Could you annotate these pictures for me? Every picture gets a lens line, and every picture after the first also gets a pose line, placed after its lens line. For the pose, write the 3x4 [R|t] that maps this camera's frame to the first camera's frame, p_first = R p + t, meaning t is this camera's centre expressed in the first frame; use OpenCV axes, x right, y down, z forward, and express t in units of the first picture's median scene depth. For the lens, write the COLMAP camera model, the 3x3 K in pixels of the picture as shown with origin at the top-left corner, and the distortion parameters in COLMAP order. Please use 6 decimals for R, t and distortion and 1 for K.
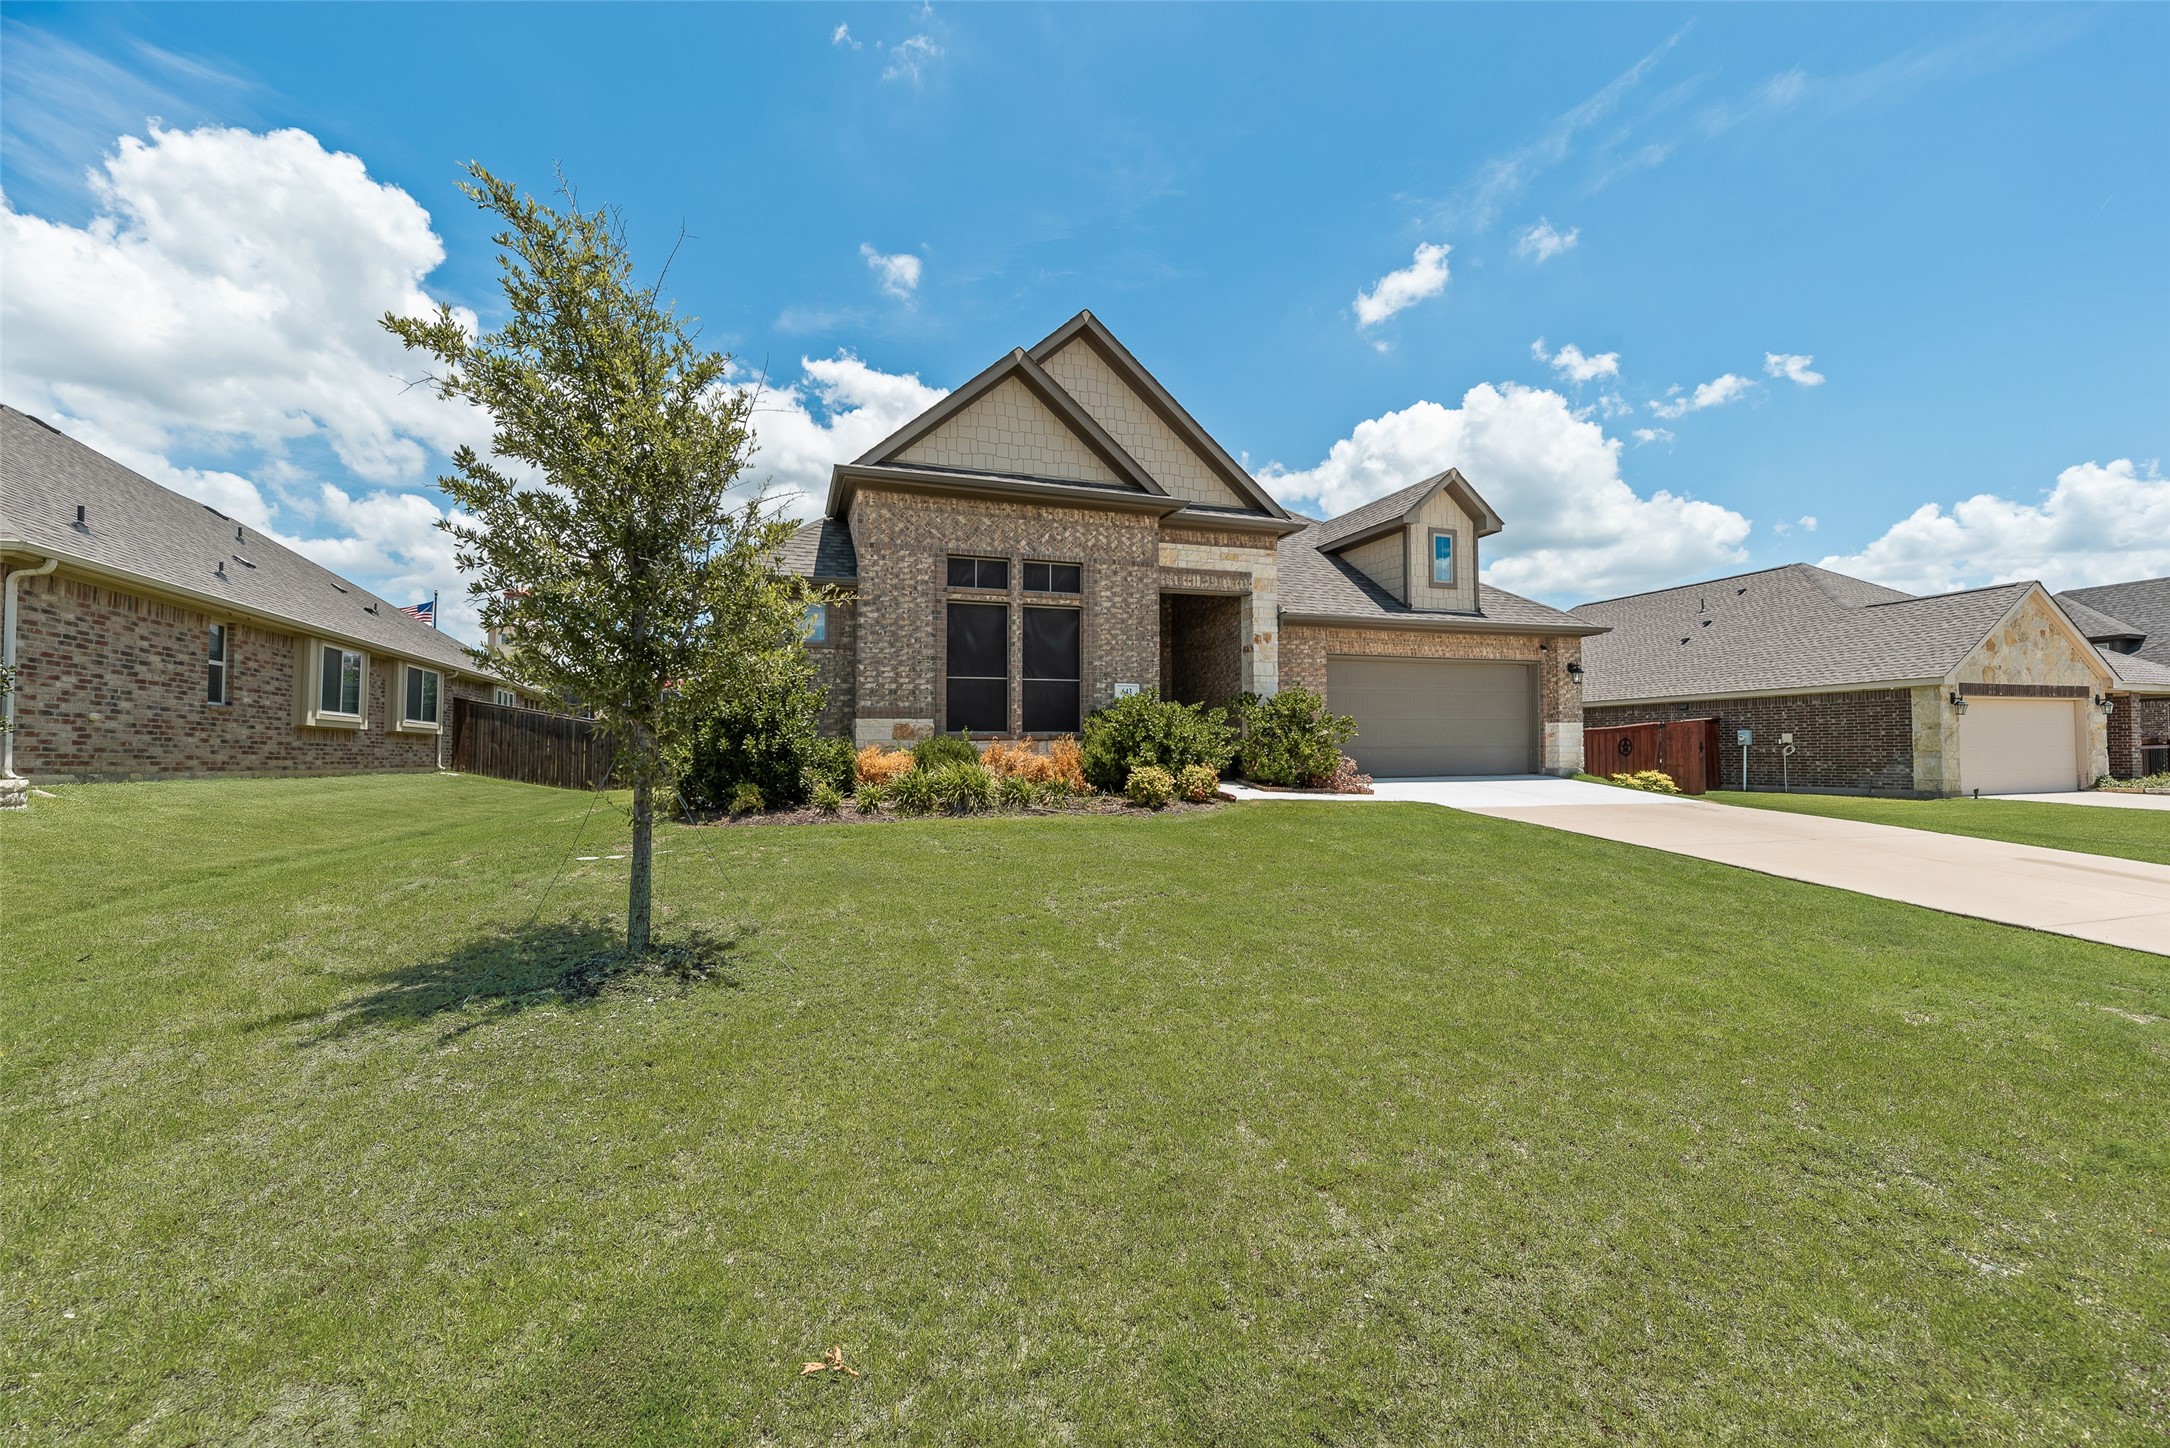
lens RADIAL K [[905.1, 0, 1071.2], [0, 905.1, 723.2], [0, 0, 1]] dist [0.001930, -0.001905]
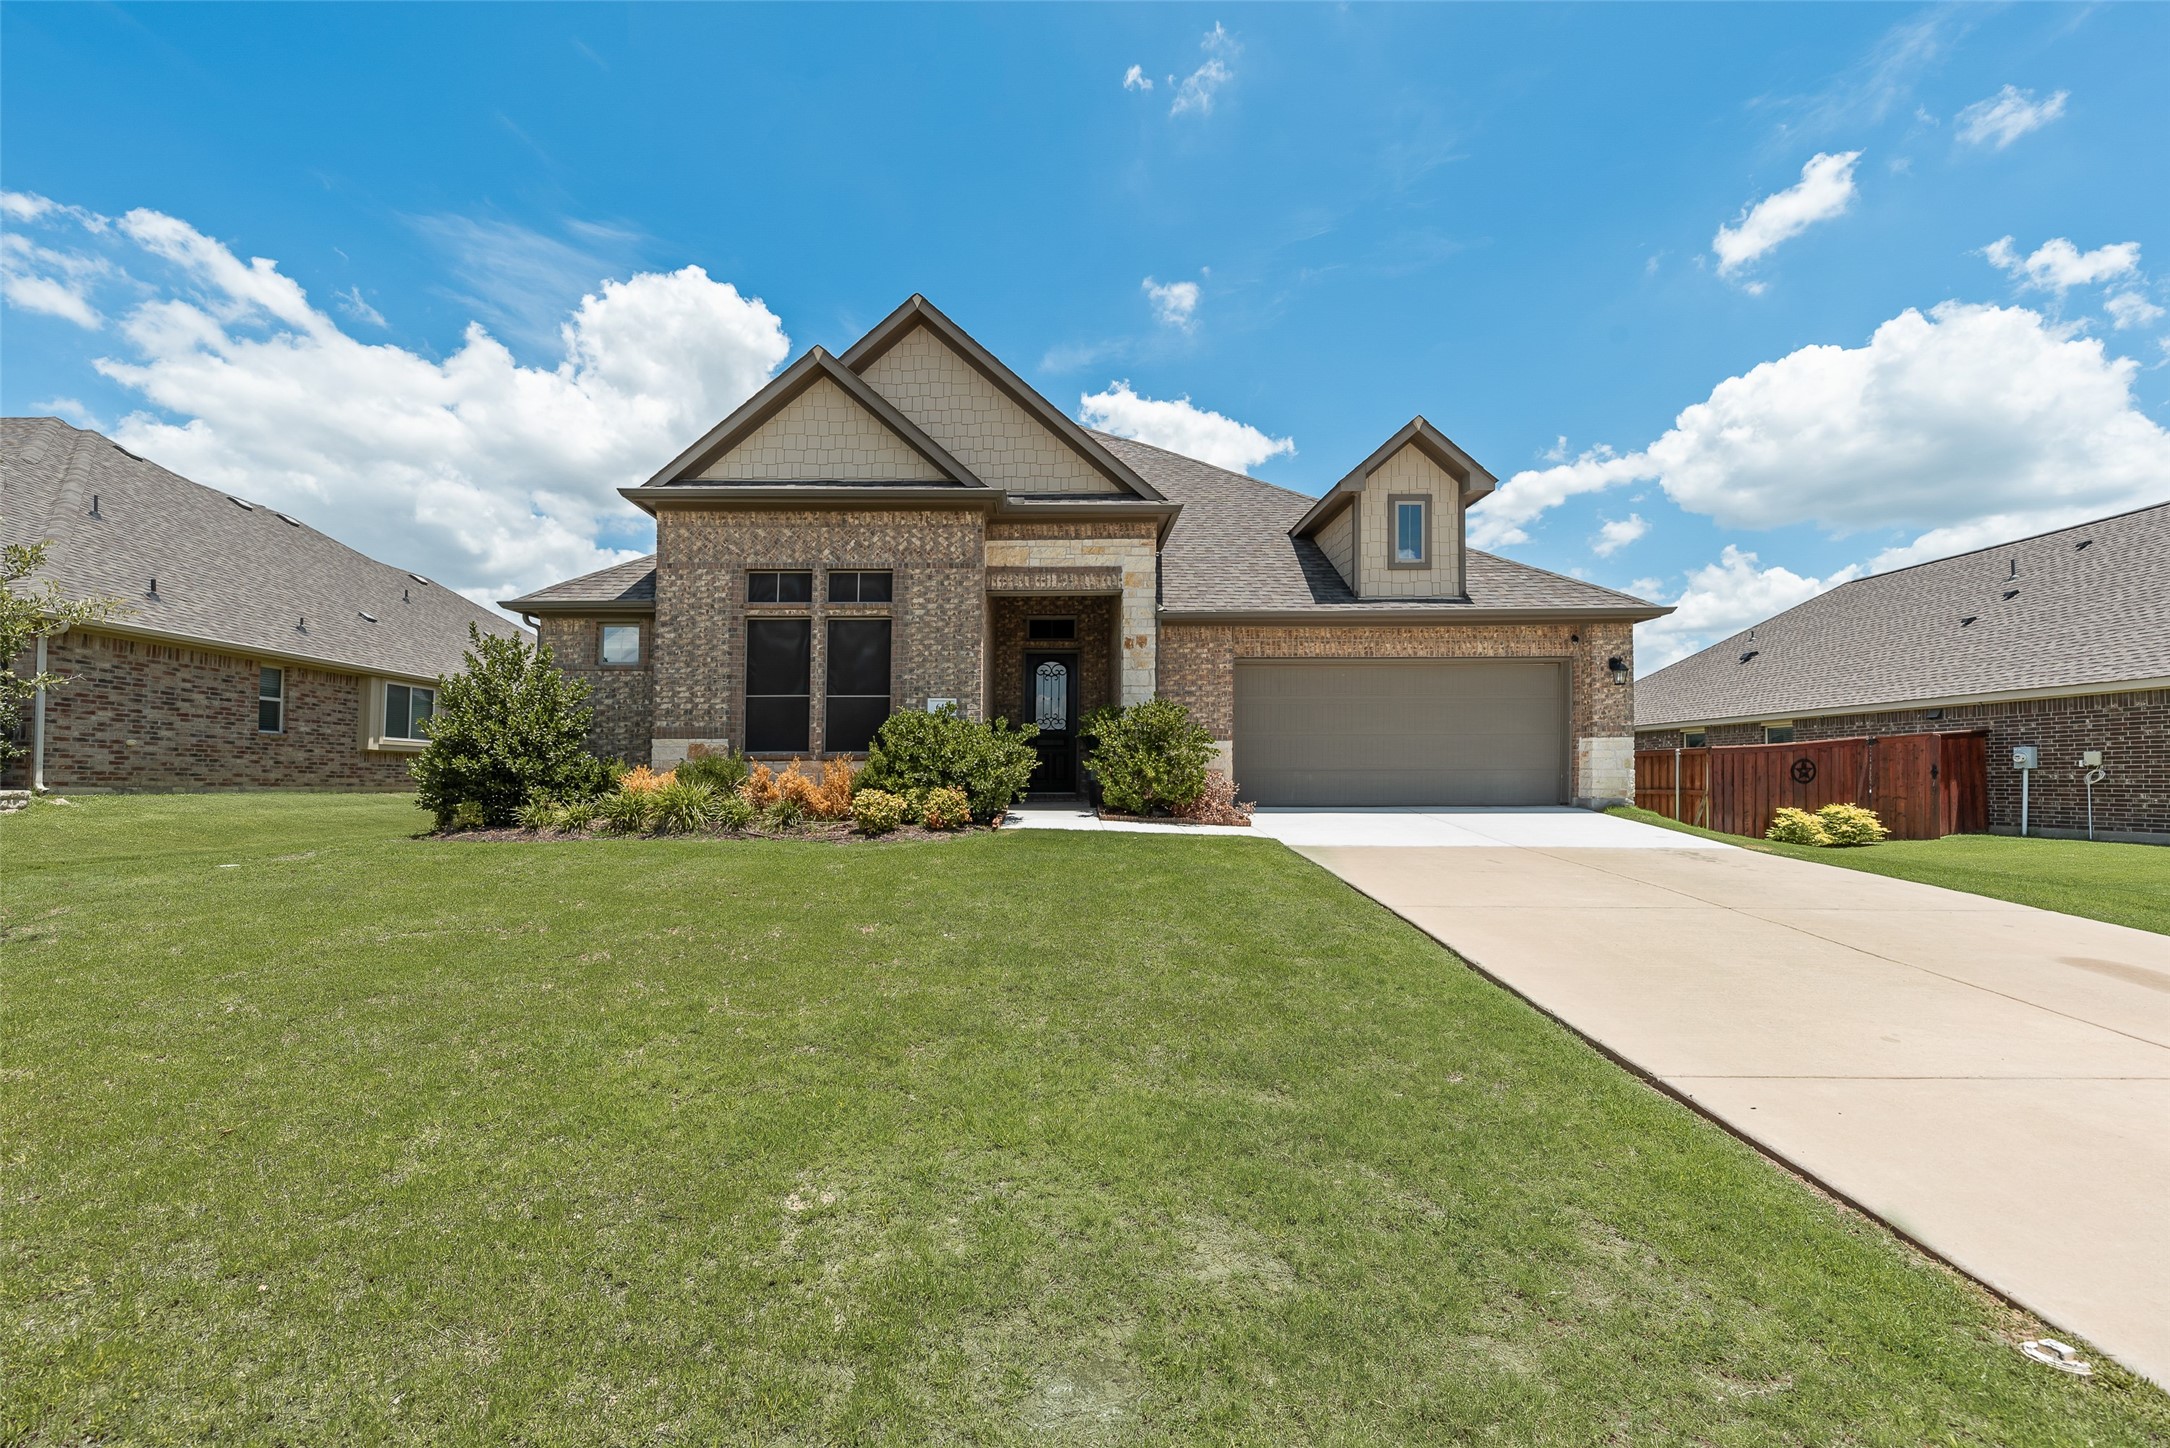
lens RADIAL K [[905.1, 0, 1087.7], [0, 905.1, 742.7], [0, 0, 1]] dist [0.001930, -0.001905]
pose [[0.942327, -0.007539, -0.334610, 0.389702], [0.006154, 0.999968, -0.005199, 0.004874], [0.334638, 0.002840, 0.942343, 0.151840]]
